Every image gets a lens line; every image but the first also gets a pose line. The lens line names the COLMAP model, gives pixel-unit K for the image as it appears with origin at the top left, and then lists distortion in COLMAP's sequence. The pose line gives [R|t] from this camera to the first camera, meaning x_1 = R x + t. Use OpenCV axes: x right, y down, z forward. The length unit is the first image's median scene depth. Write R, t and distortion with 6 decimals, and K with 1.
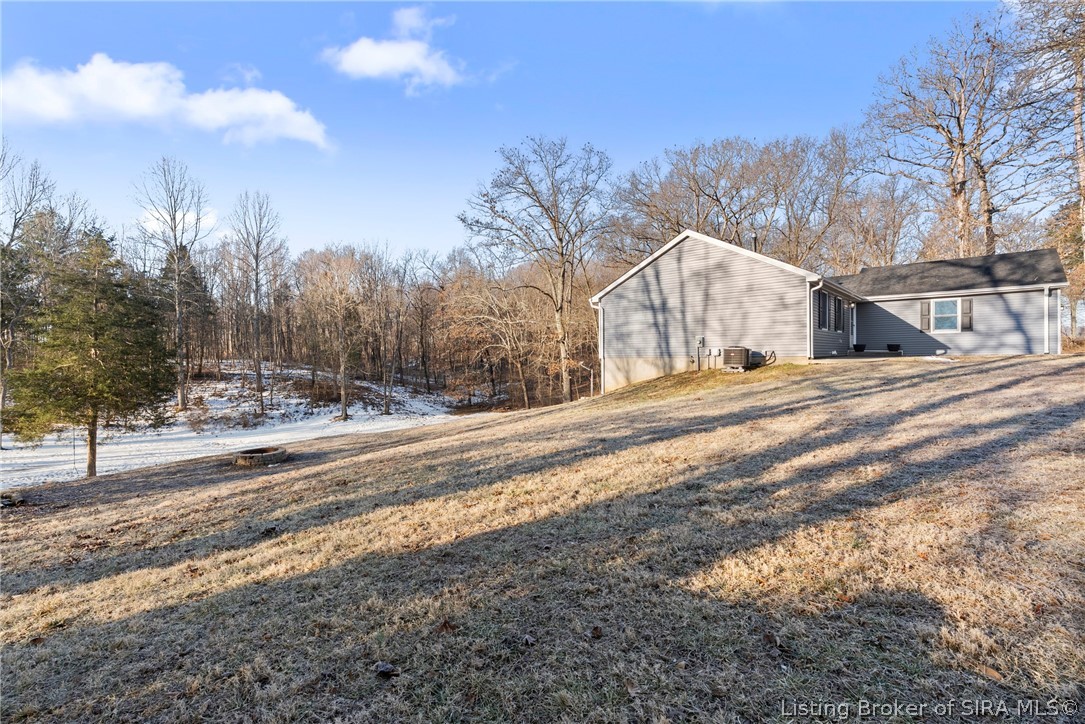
lens RADIAL K [[501.3, 0, 545.9], [0, 501.3, 361.8], [0, 0, 1]] dist [-0.003437, 0.001342]
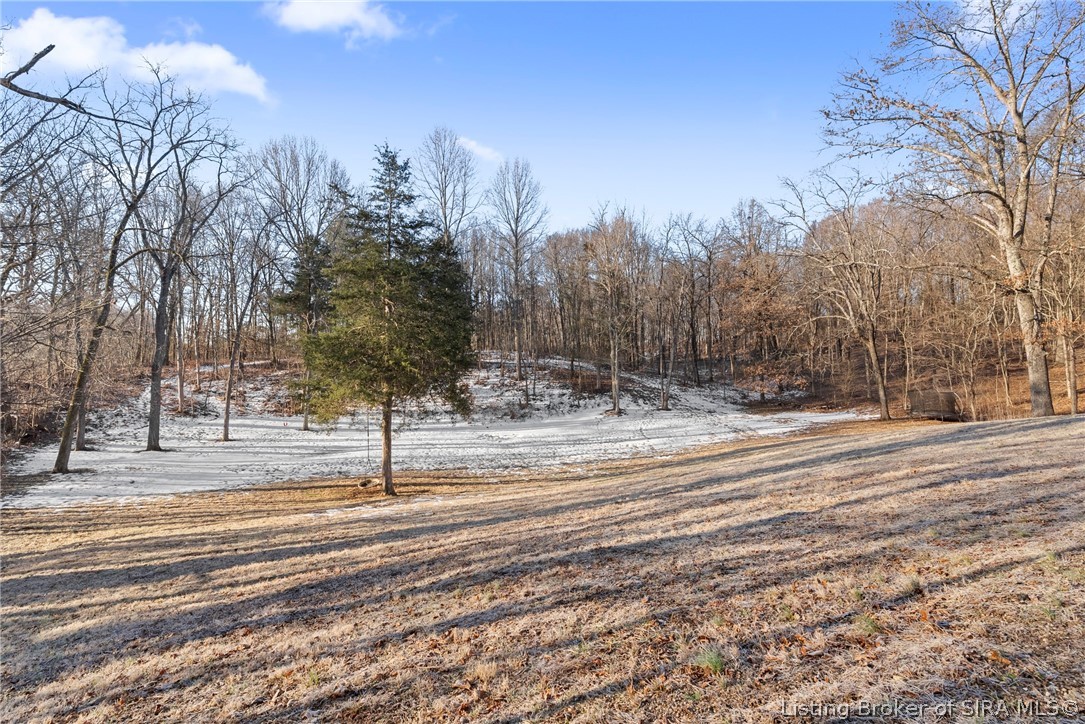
lens RADIAL K [[501.3, 0, 542.1], [0, 501.3, 363.3], [0, 0, 1]] dist [-0.003437, 0.001342]
pose [[0.919068, -0.002638, -0.394091, -0.199877], [0.002952, 0.999996, 0.000192, 0.032161], [0.394089, -0.001340, 0.919071, 0.201782]]
